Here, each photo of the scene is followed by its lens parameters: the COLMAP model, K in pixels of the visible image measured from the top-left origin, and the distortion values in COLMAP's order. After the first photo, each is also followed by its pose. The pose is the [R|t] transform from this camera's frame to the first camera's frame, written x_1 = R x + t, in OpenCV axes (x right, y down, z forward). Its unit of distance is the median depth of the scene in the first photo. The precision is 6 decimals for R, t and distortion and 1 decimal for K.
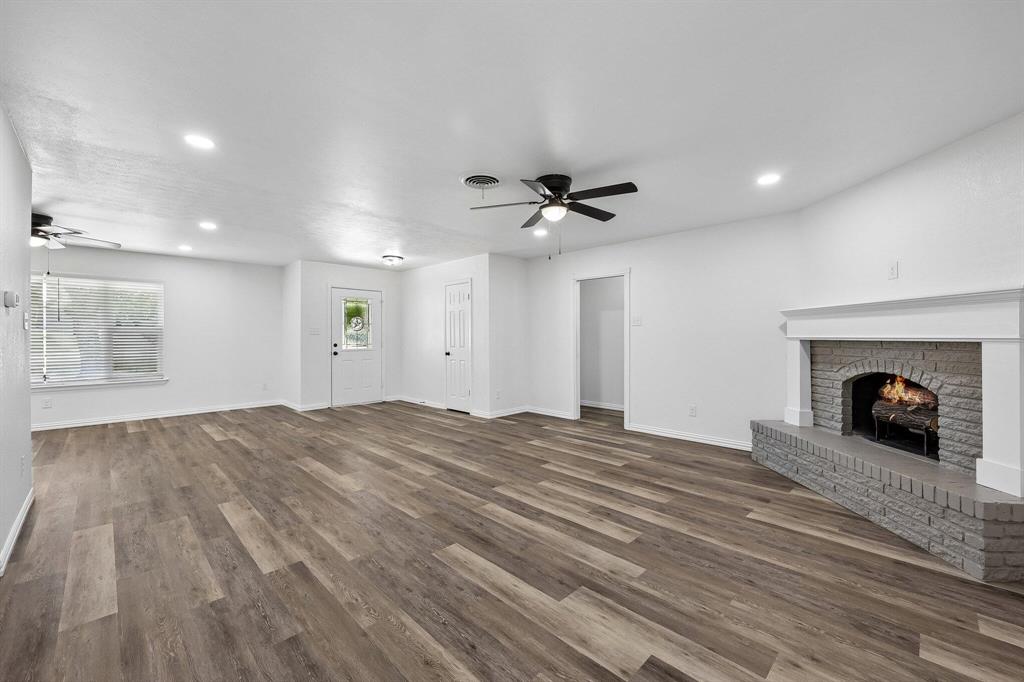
lens RADIAL K [[415.1, 0, 512.0], [0, 415.1, 341.0], [0, 0, 1]] dist [0.001141, 0.000111]
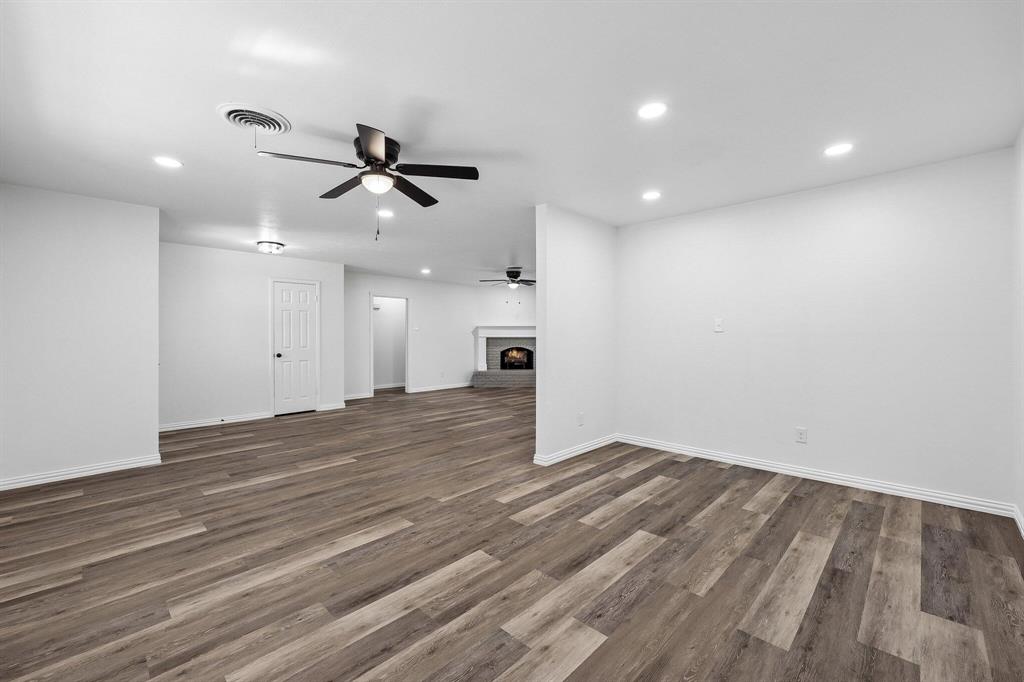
lens RADIAL K [[418.7, 0, 513.7], [0, 418.7, 336.8], [0, 0, 1]] dist [0.000656, 0.000037]
pose [[-0.022709, 0.001070, 0.999742, -2.232249], [0.016629, 0.999861, -0.000692, -0.001992], [-0.999604, 0.016609, -0.022724, 1.001455]]
